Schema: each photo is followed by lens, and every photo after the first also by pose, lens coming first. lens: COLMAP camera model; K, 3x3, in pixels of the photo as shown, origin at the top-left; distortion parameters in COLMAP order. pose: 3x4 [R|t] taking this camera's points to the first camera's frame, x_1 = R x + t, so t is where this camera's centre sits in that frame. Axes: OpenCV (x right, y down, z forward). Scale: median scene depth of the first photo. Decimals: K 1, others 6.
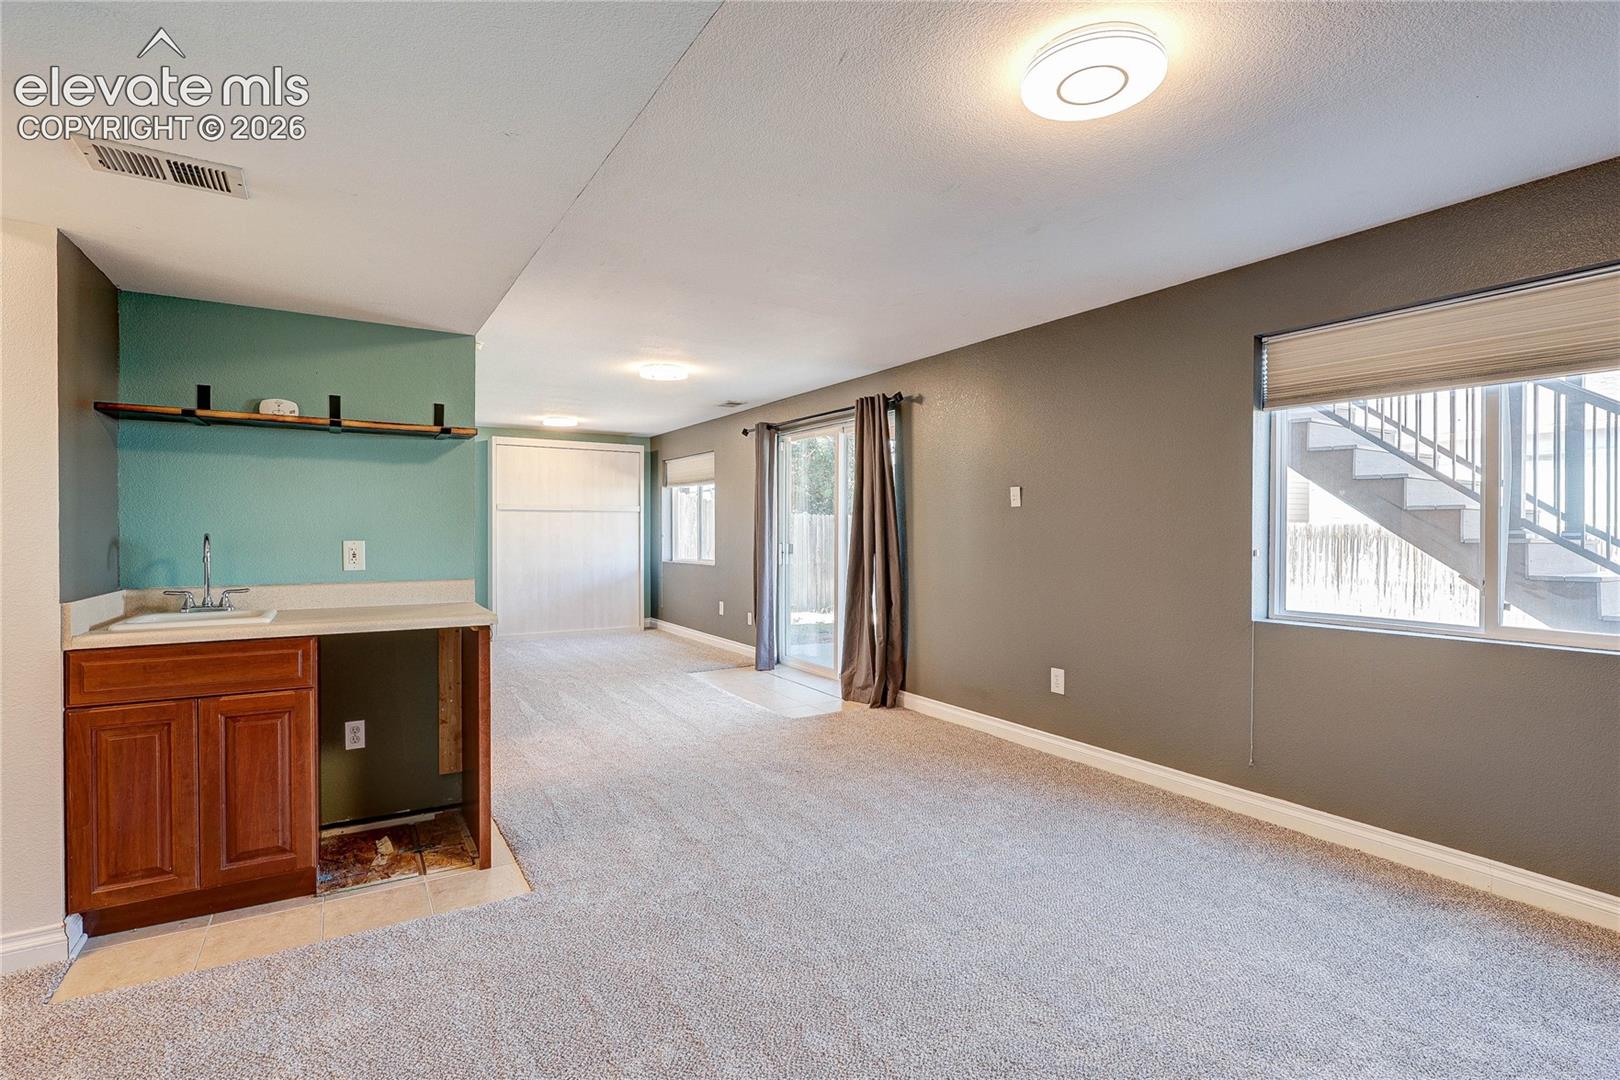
lens RADIAL K [[767.3, 0, 810.0], [0, 767.3, 540.0], [0, 0, 1]] dist [-0.010721, 0.000193]
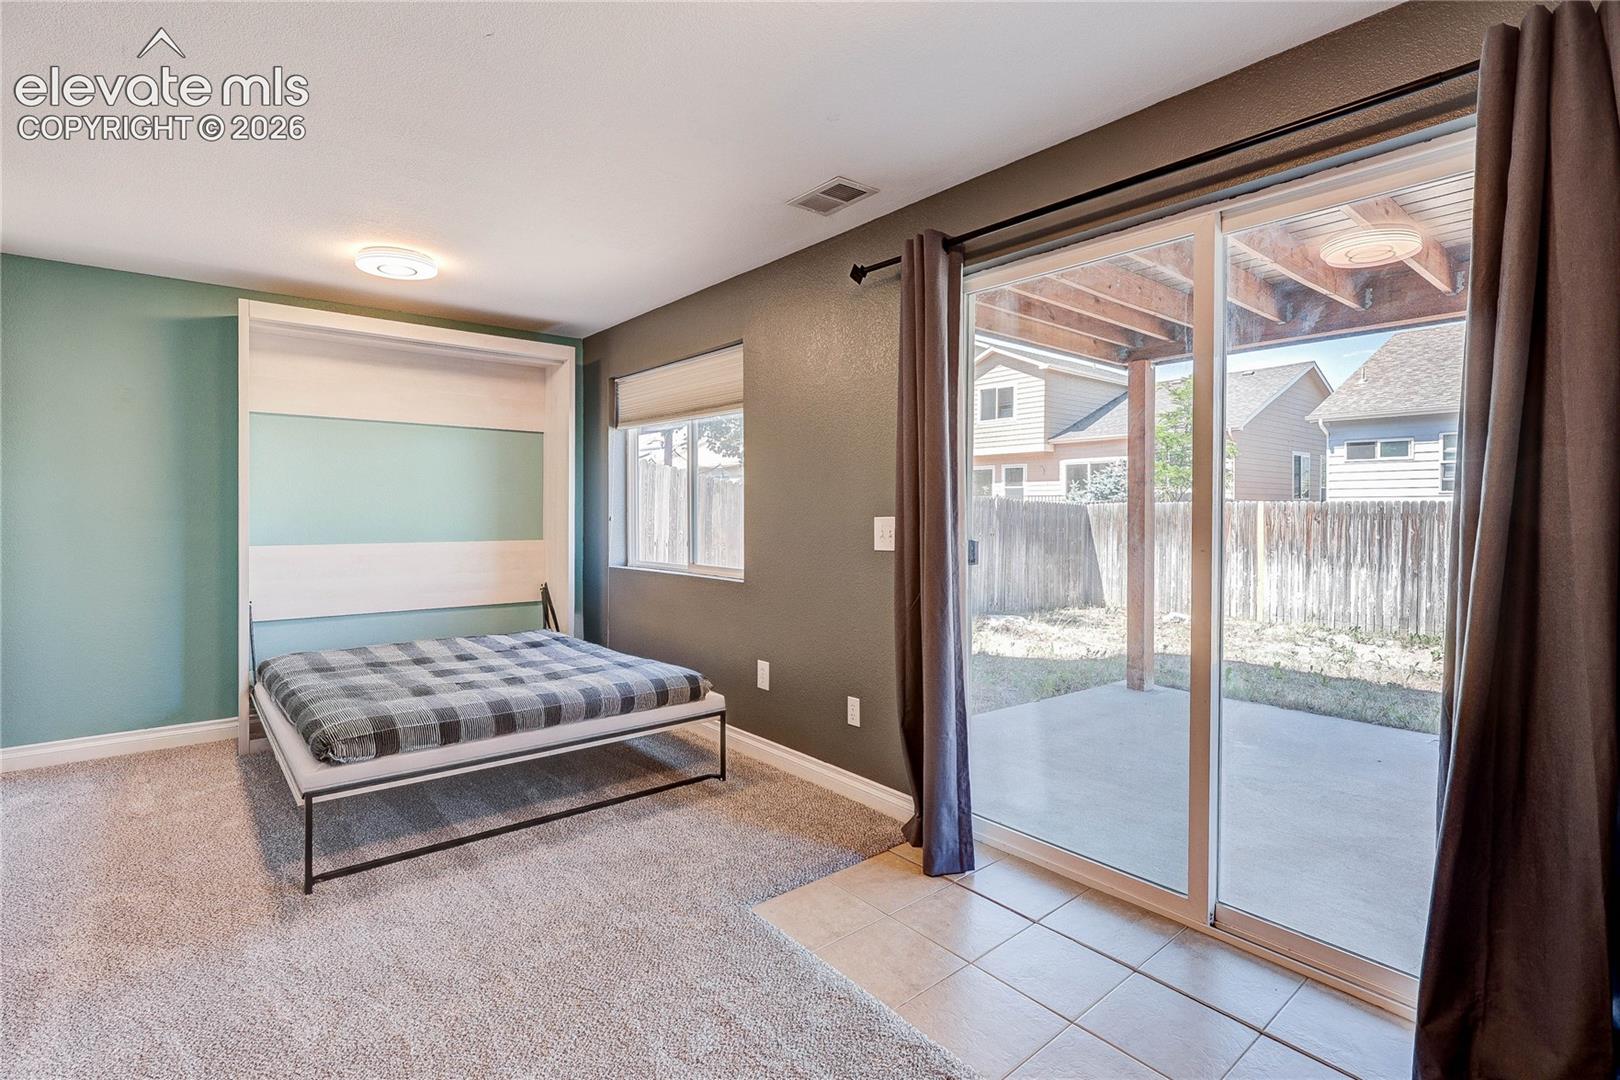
lens RADIAL K [[774.9, 0, 813.1], [0, 774.9, 515.9], [0, 0, 1]] dist [-0.003097, 0.000551]
pose [[0.990092, -0.000469, 0.140422, -0.258990], [0.001335, 0.999981, -0.006072, -0.008489], [-0.140416, 0.006199, 0.990073, 0.904369]]
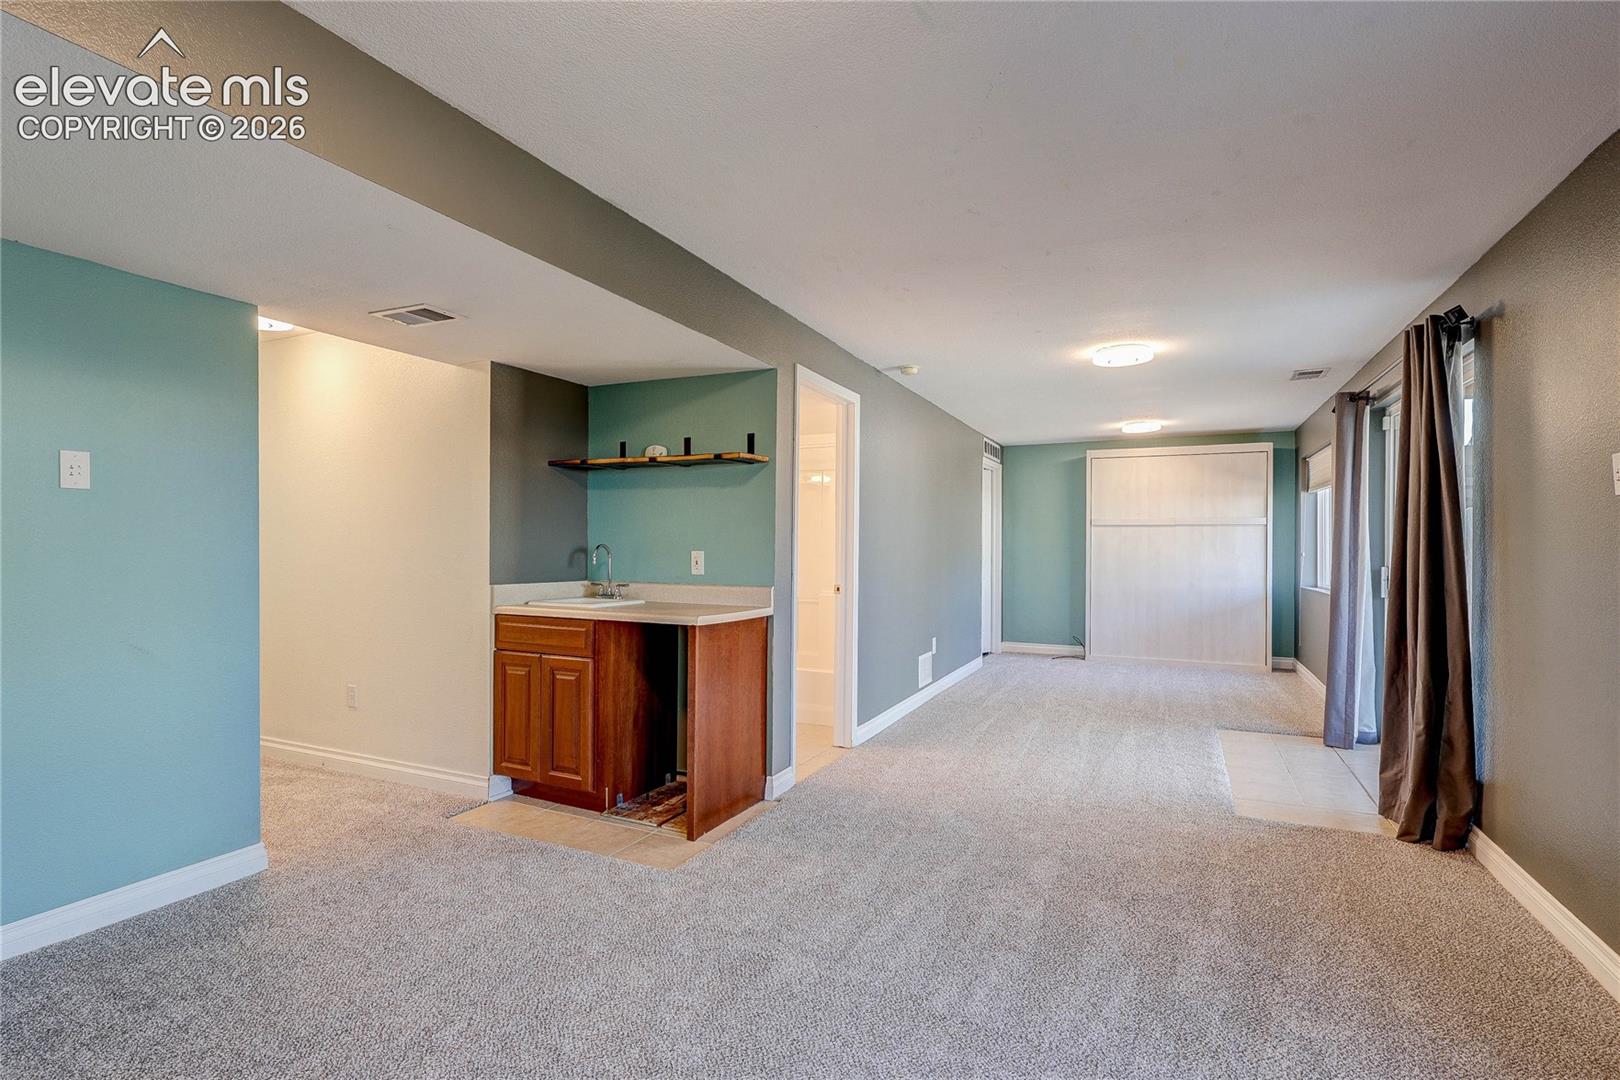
lens RADIAL K [[759.3, 0, 808.6], [0, 759.3, 544.6], [0, 0, 1]] dist [-0.003228, 0.000045]
pose [[0.545355, 0.000244, -0.838205, 0.372683], [-0.016046, 0.999820, -0.010149, 0.000348], [0.838052, 0.018984, 0.545261, 0.318981]]
